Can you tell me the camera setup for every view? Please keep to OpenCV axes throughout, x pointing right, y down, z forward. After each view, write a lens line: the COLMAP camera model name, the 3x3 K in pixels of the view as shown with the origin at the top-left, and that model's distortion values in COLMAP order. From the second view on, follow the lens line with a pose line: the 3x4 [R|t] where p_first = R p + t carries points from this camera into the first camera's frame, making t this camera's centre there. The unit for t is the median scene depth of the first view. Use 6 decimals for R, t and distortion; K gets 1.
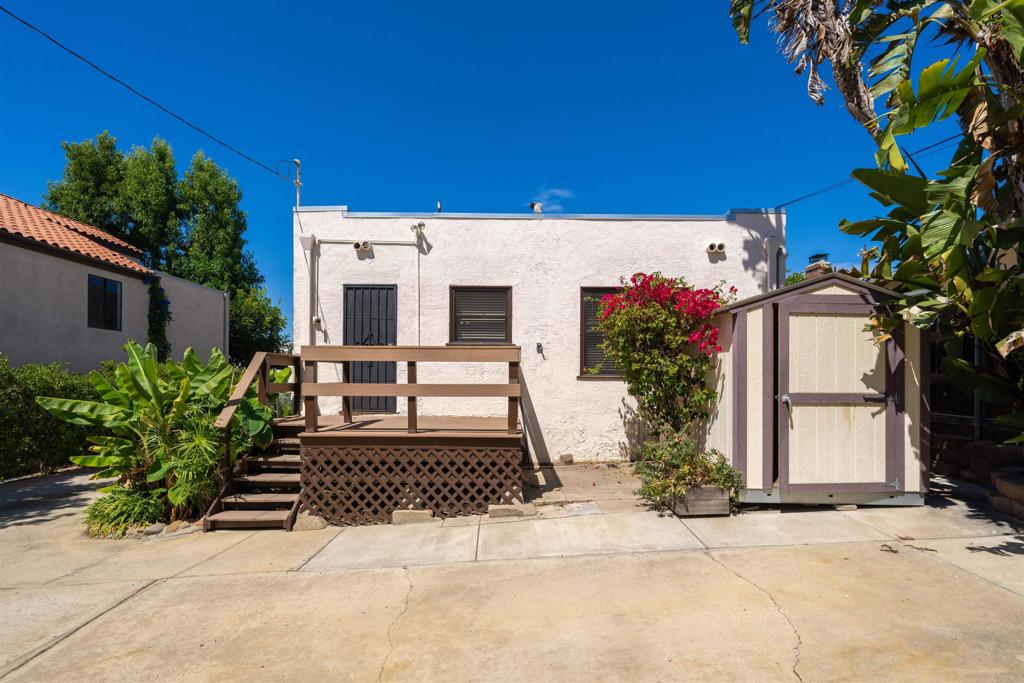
lens RADIAL K [[457.6, 0, 512.7], [0, 457.6, 380.6], [0, 0, 1]] dist [0.001198, 0.000200]
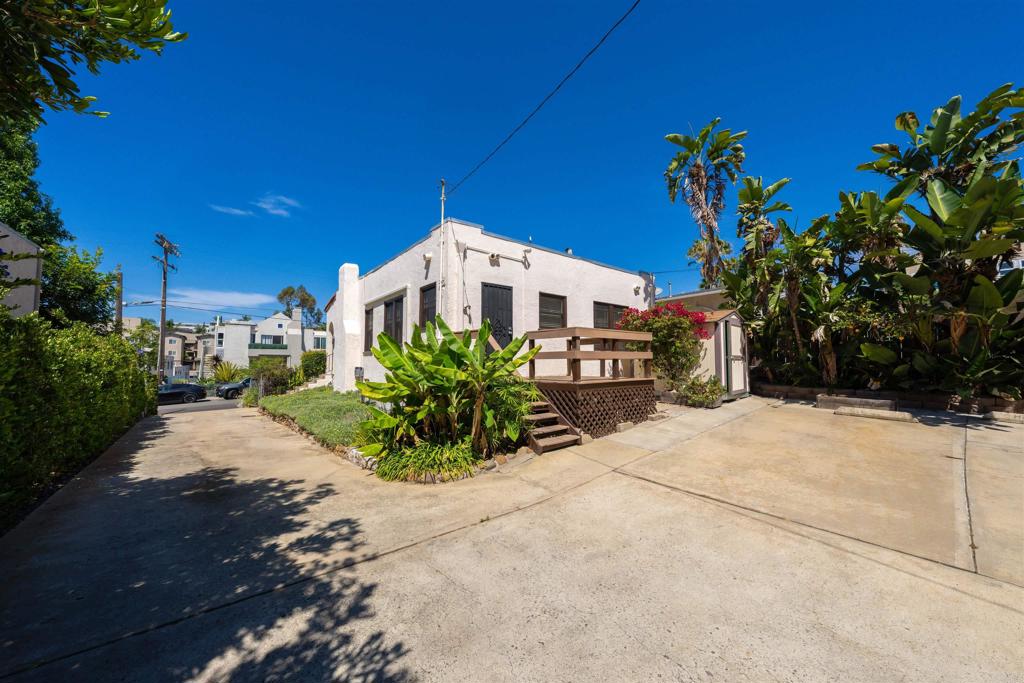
lens RADIAL K [[351.7, 0, 514.6], [0, 351.7, 342.2], [0, 0, 1]] dist [-0.001365, -0.000149]
pose [[0.783988, 0.022944, 0.620352, -0.943957], [0.010871, 0.998656, -0.050675, 0.024066], [-0.620681, 0.046472, 0.782685, 0.123134]]
